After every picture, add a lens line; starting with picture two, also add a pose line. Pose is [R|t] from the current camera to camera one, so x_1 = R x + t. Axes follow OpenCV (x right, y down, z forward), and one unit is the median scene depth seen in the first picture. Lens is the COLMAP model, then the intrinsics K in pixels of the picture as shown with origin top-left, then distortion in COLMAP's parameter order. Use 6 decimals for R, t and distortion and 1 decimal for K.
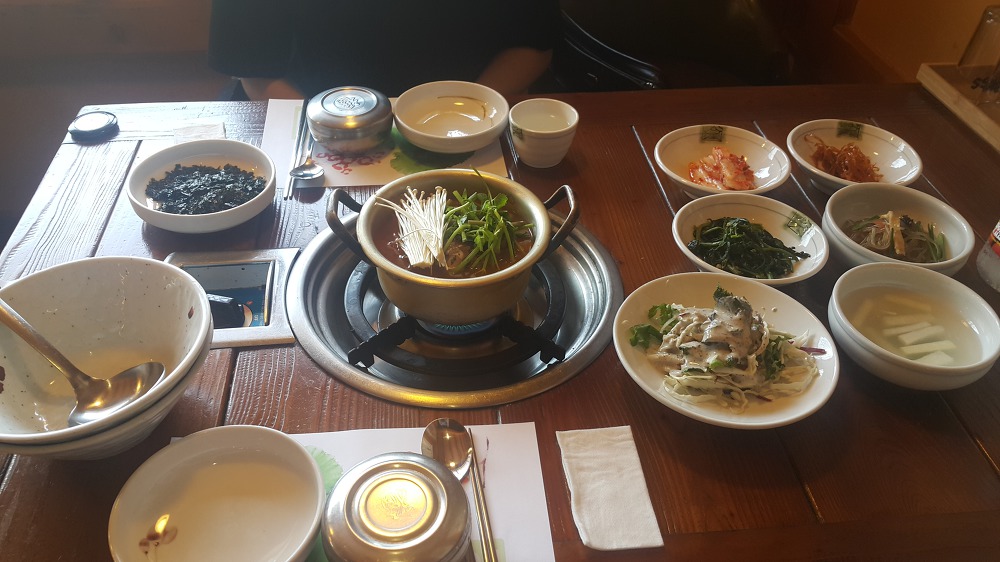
lens RADIAL K [[918.0, 0, 499.9], [0, 918.0, 279.8], [0, 0, 1]] dist [0.010718, 0.000000]
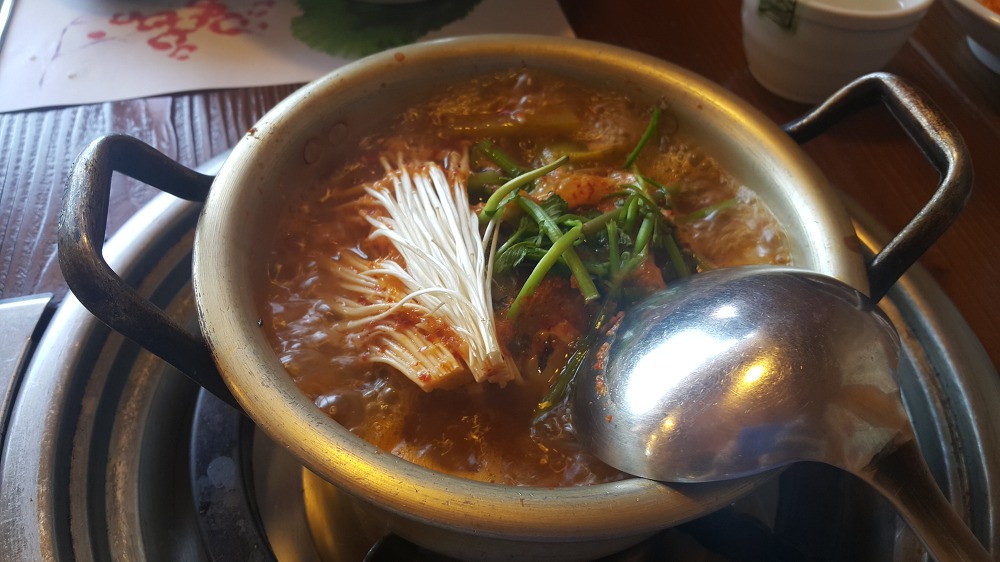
lens RADIAL K [[918.0, 0, 500.7], [0, 918.0, 282.4], [0, 0, 1]] dist [0.010718, 0.000000]
pose [[0.992044, -0.084970, 0.092897, -0.079863], [0.069255, 0.984530, 0.160948, -0.083056], [-0.105135, -0.153233, 0.982581, 0.637023]]
